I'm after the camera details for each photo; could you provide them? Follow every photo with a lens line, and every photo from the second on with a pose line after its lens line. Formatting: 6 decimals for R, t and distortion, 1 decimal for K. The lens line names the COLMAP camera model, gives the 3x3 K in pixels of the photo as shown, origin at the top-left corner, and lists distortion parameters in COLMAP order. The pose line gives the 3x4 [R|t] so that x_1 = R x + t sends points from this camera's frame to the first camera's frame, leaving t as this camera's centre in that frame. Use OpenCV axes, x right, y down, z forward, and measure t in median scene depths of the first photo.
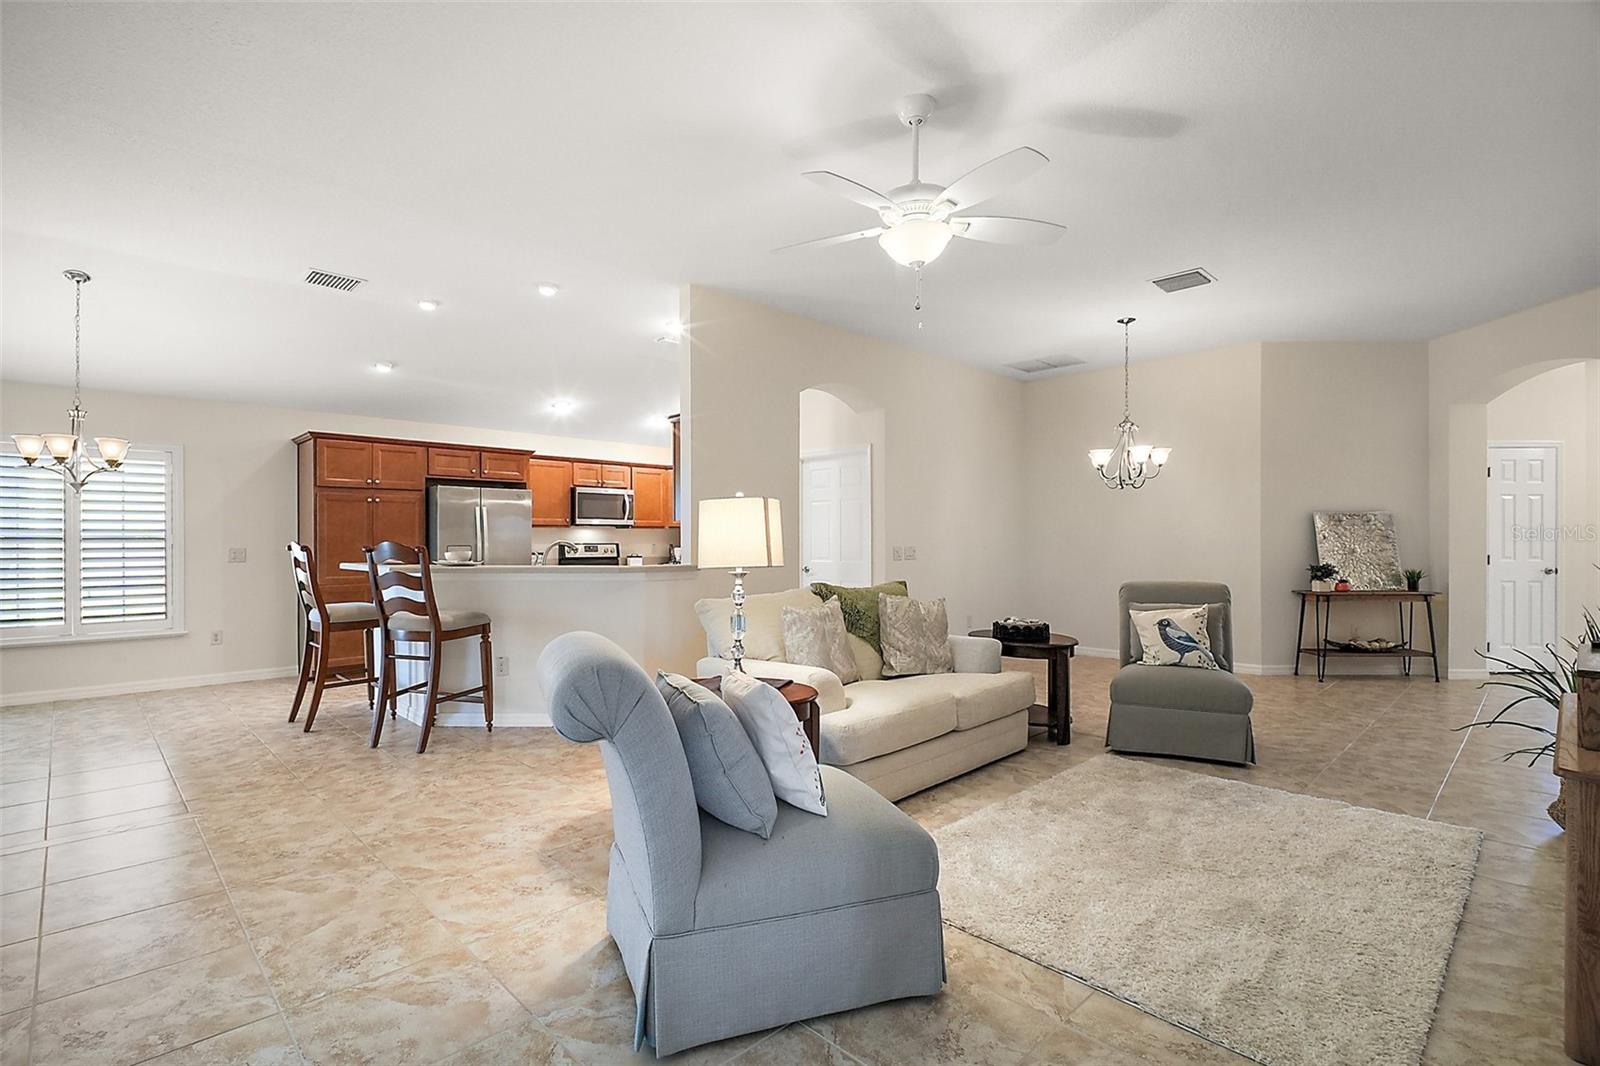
lens RADIAL K [[761.8, 0, 802.2], [0, 761.8, 535.1], [0, 0, 1]] dist [-0.004577, -0.001676]
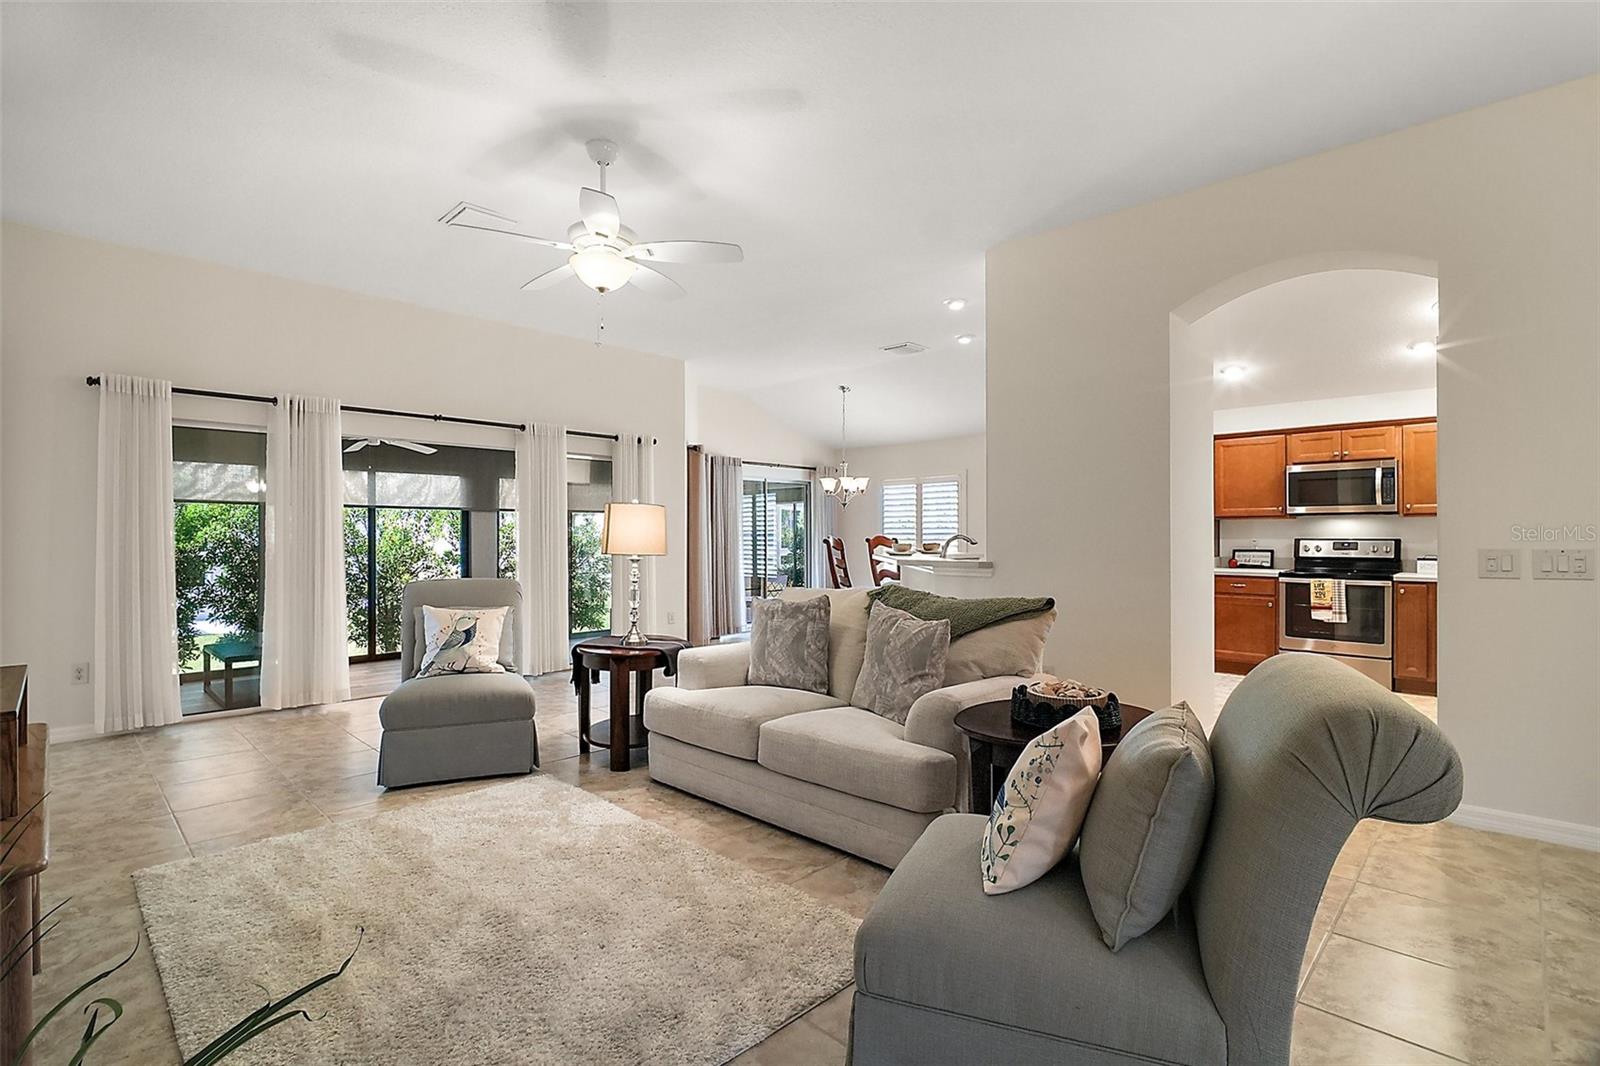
lens RADIAL K [[761.8, 0, 776.6], [0, 761.8, 531.6], [0, 0, 1]] dist [-0.004577, -0.001676]
pose [[-0.010774, -0.003337, -0.999936, 0.550665], [0.007393, 0.999967, -0.003416, 0.003065], [0.999915, -0.007429, -0.010749, 0.547522]]
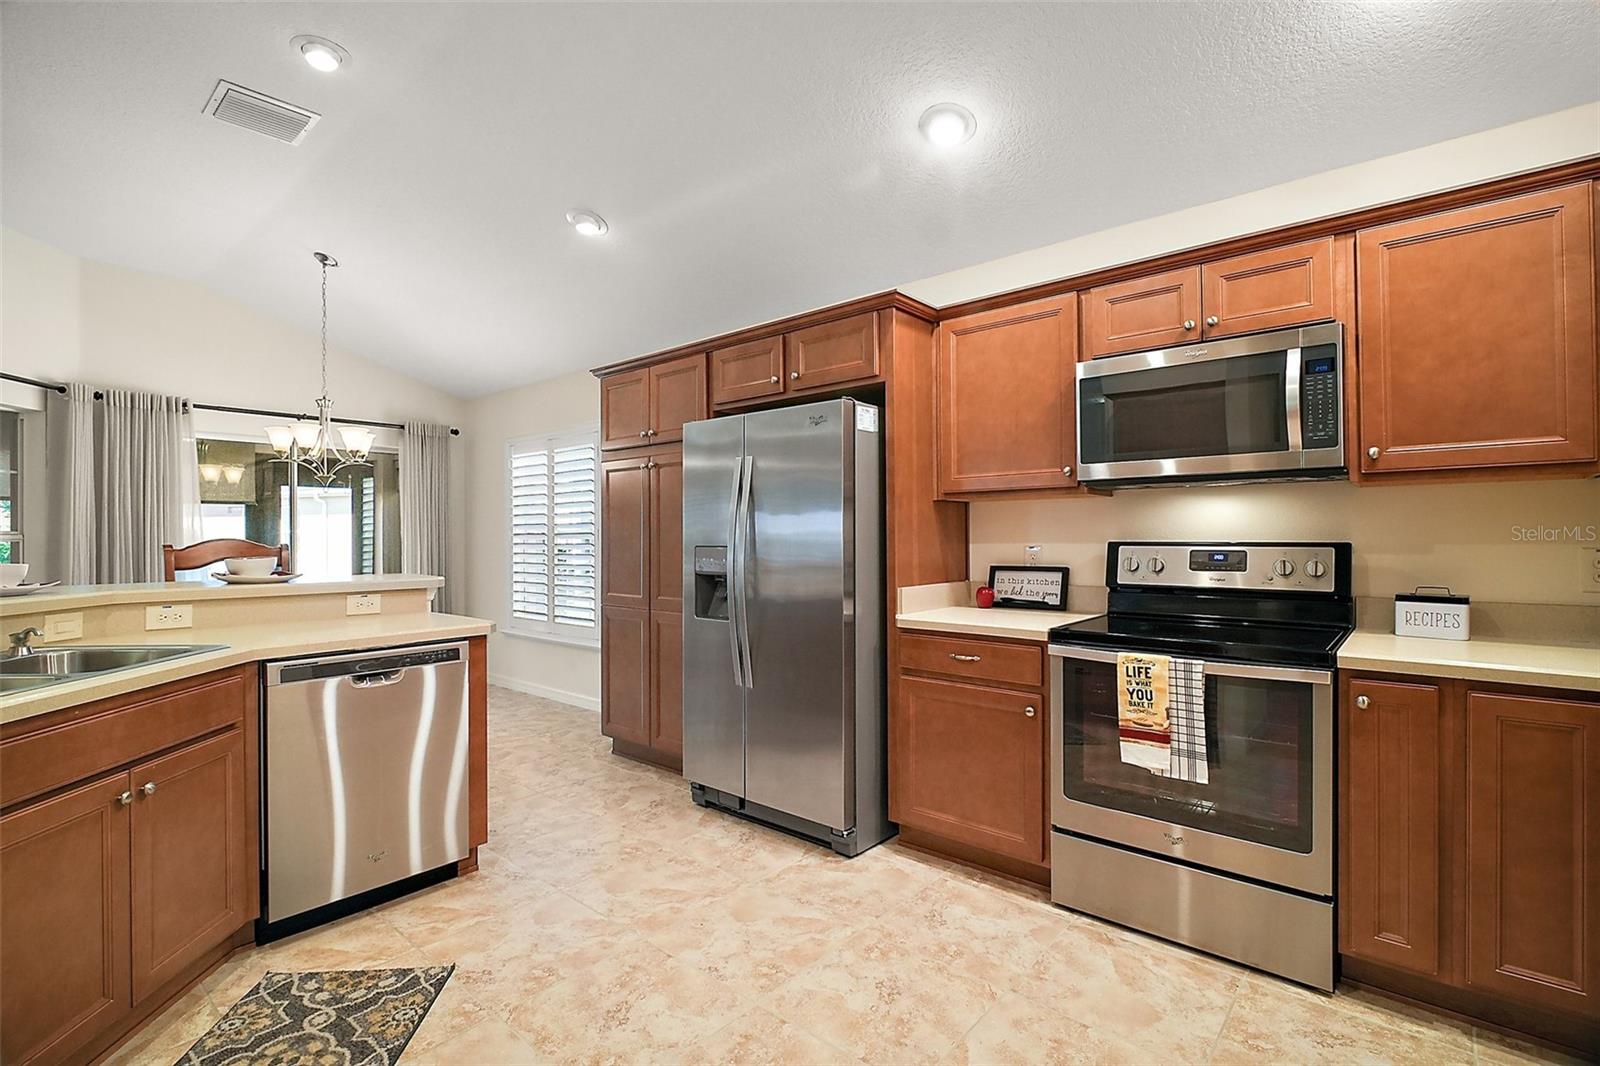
lens RADIAL K [[761.8, 0, 769.8], [0, 761.8, 529.8], [0, 0, 1]] dist [-0.004577, -0.001676]
pose [[0.050023, -0.004672, -0.998737, 0.013416], [0.012008, 0.999920, -0.004077, 0.006188], [0.998676, -0.011789, 0.050075, 0.966572]]
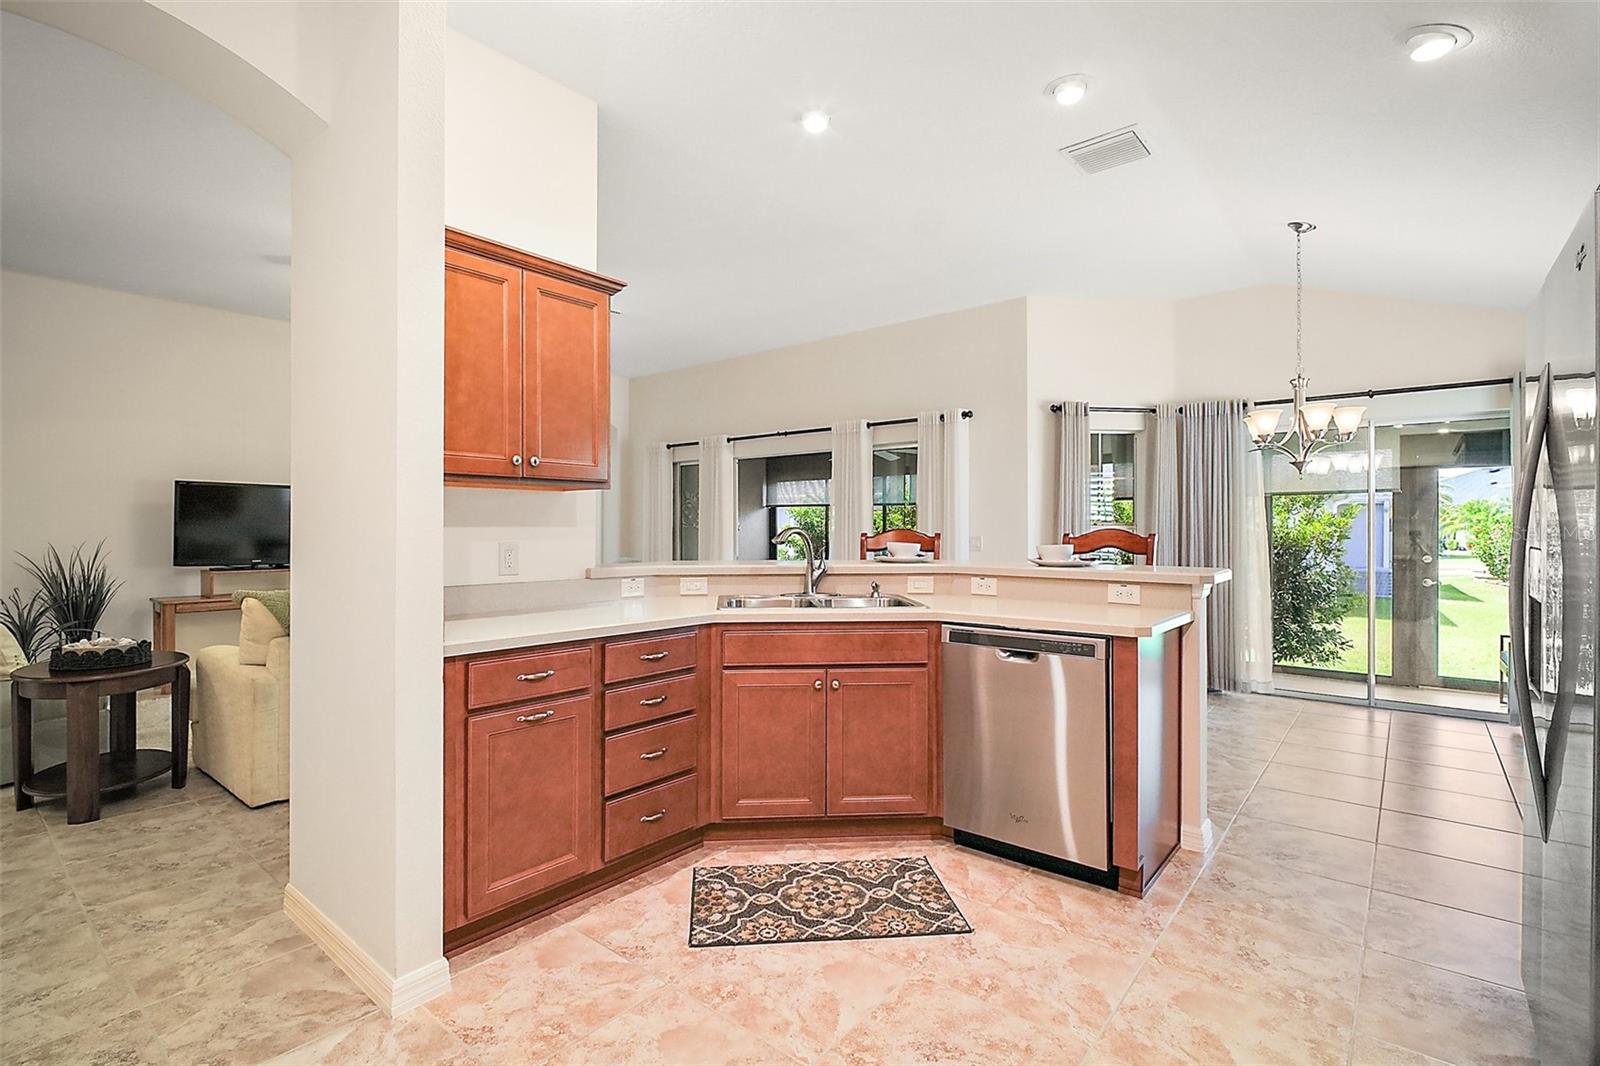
lens RADIAL K [[761.8, 0, 799.3], [0, 761.8, 525.9], [0, 0, 1]] dist [-0.004577, -0.001676]
pose [[-0.997735, 0.002068, -0.067238, -0.212725], [0.002830, 0.999933, -0.011237, 0.009182], [0.067210, -0.011402, -0.997674, 1.183102]]
